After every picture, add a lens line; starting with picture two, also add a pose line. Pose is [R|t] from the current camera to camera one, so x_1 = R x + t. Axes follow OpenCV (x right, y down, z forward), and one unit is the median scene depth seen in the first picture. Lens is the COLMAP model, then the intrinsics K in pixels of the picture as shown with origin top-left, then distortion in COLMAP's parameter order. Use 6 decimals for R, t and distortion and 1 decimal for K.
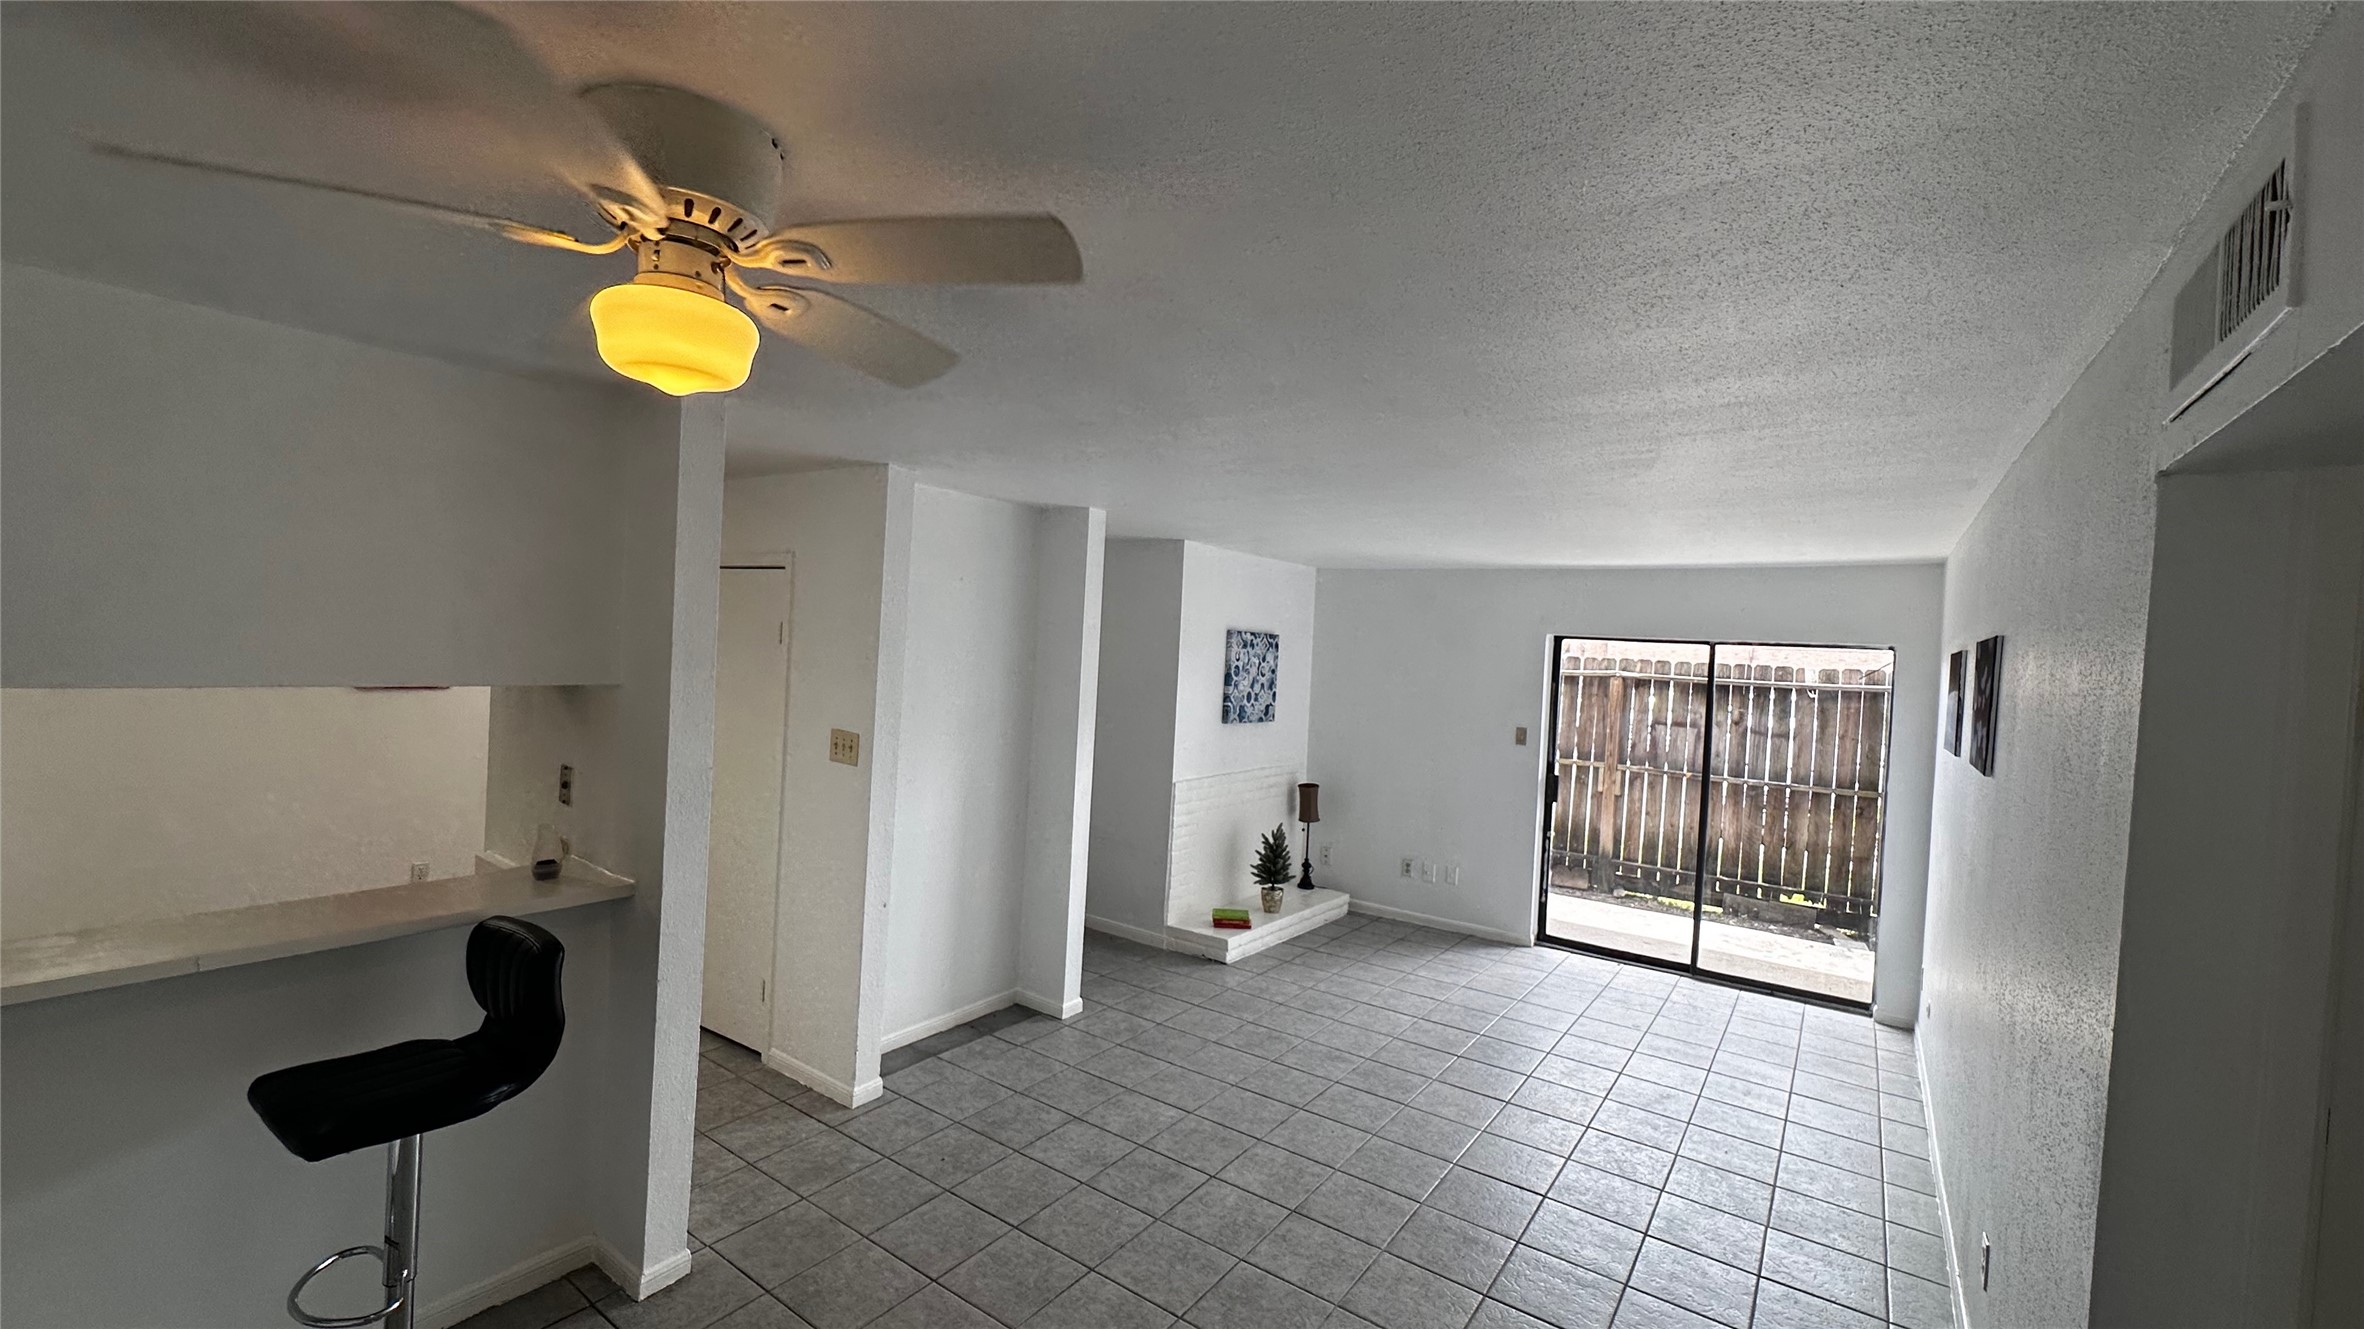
lens RADIAL K [[949.7, 0, 1179.6], [0, 949.7, 668.2], [0, 0, 1]] dist [-0.000765, 0.000924]
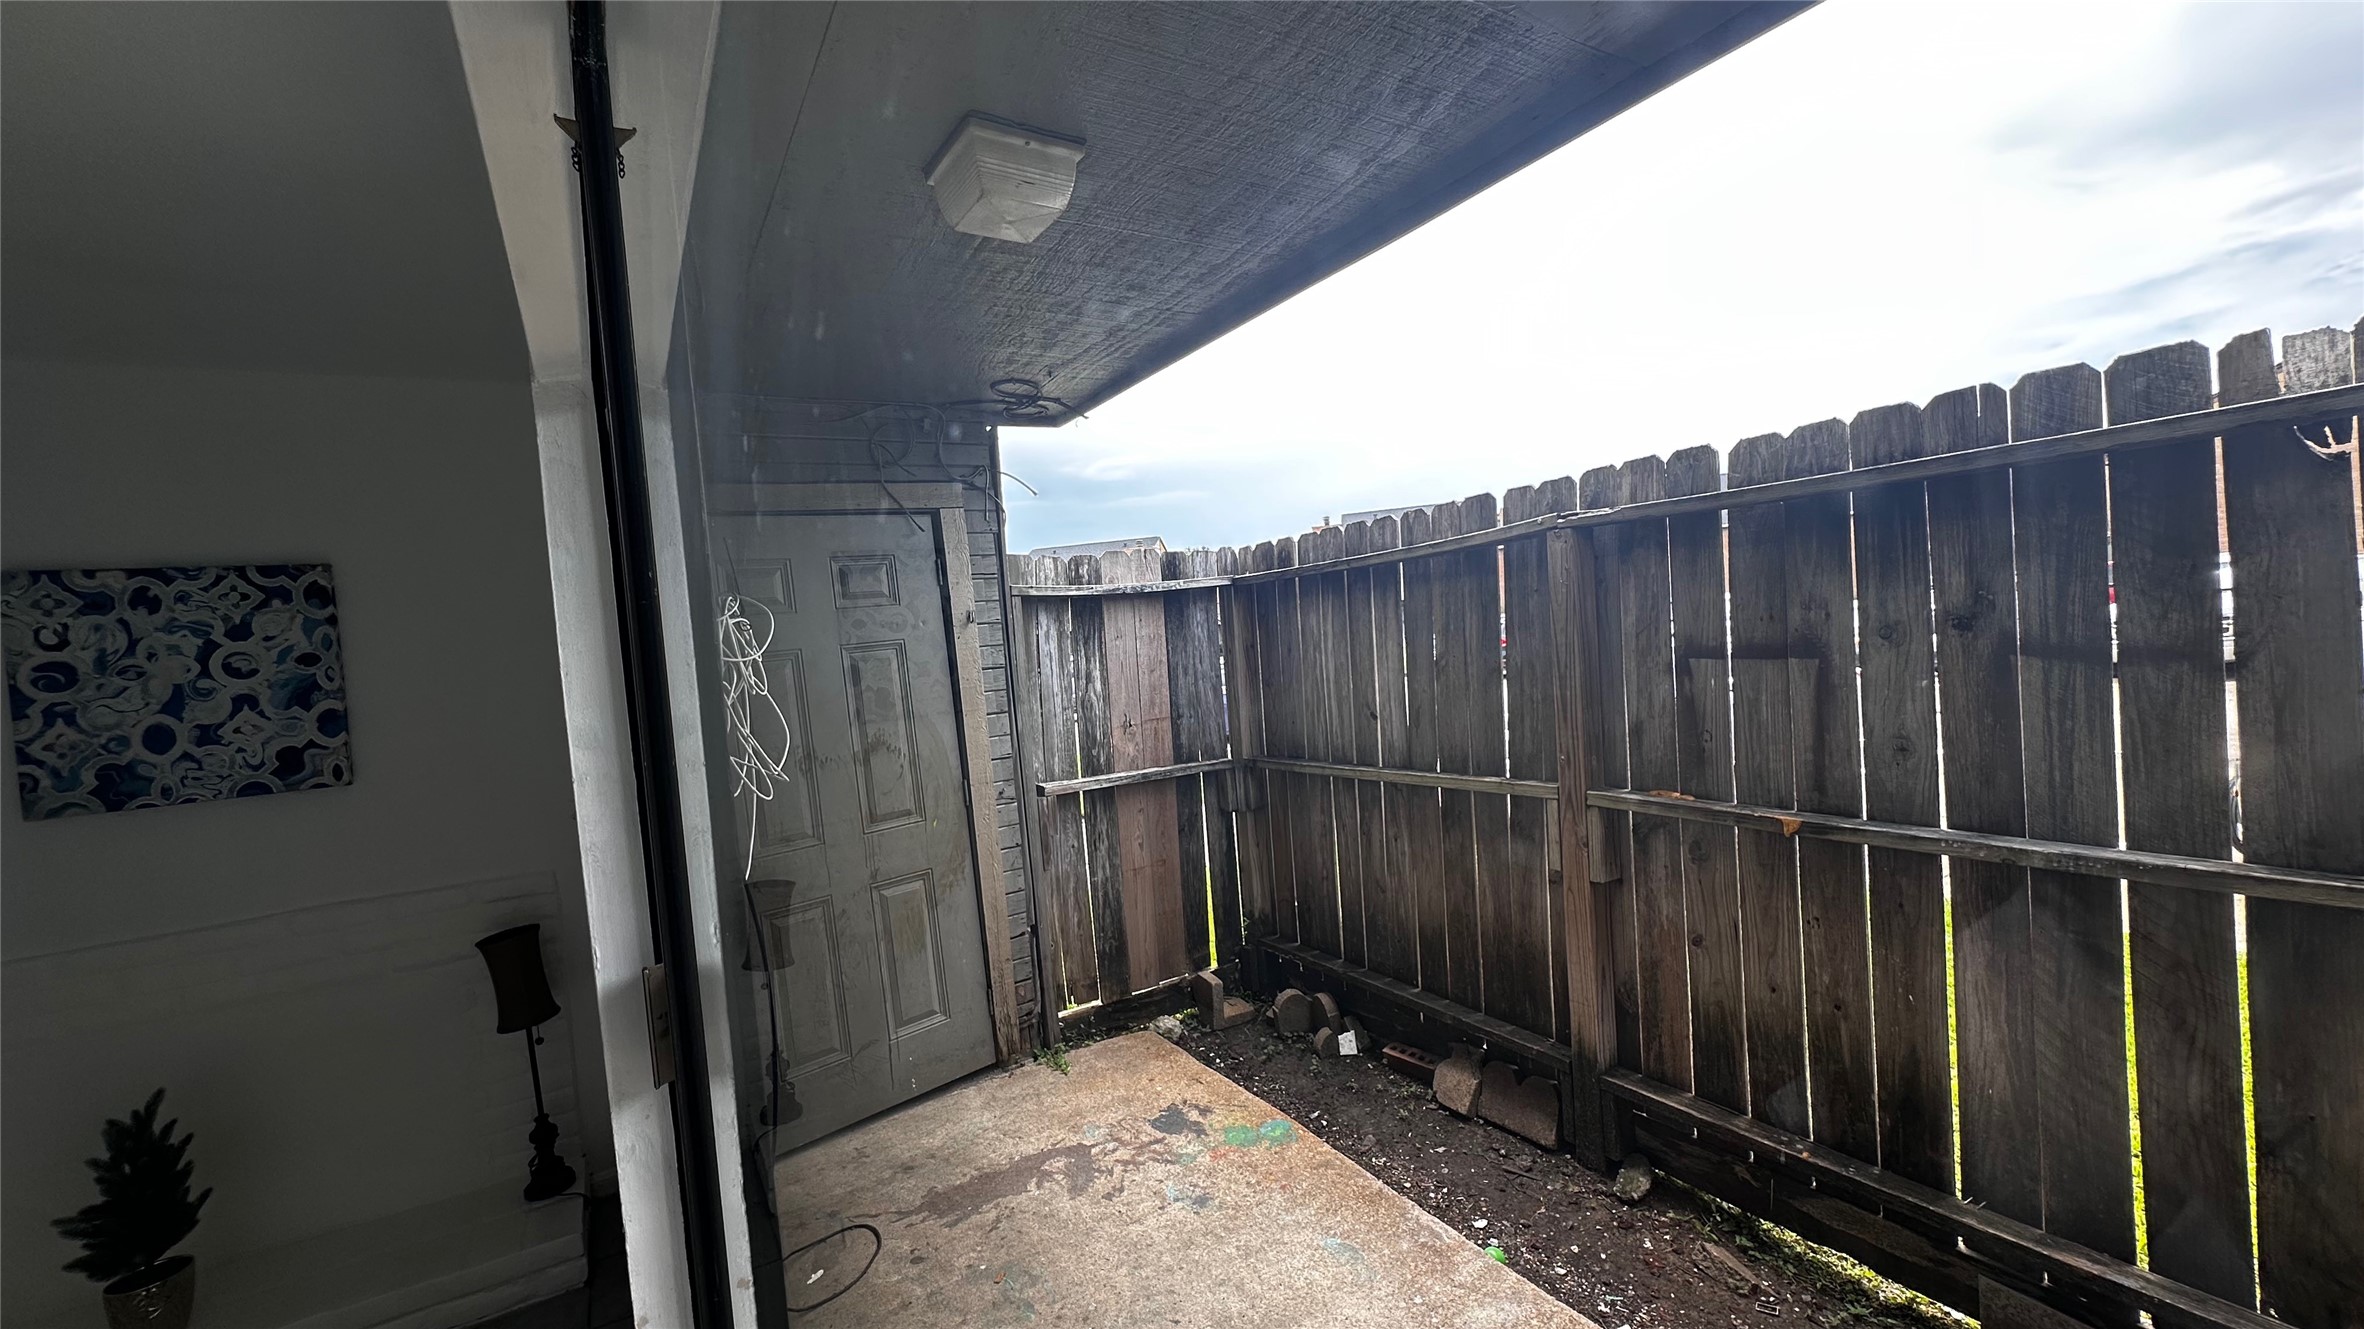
lens RADIAL K [[949.7, 0, 1179.6], [0, 949.7, 668.2], [0, 0, 1]] dist [-0.000765, 0.000924]
pose [[0.905908, -0.110631, -0.408767, 0.582455], [0.124112, 0.992247, 0.006508, 0.049038], [0.404878, -0.056629, 0.912616, 0.796146]]
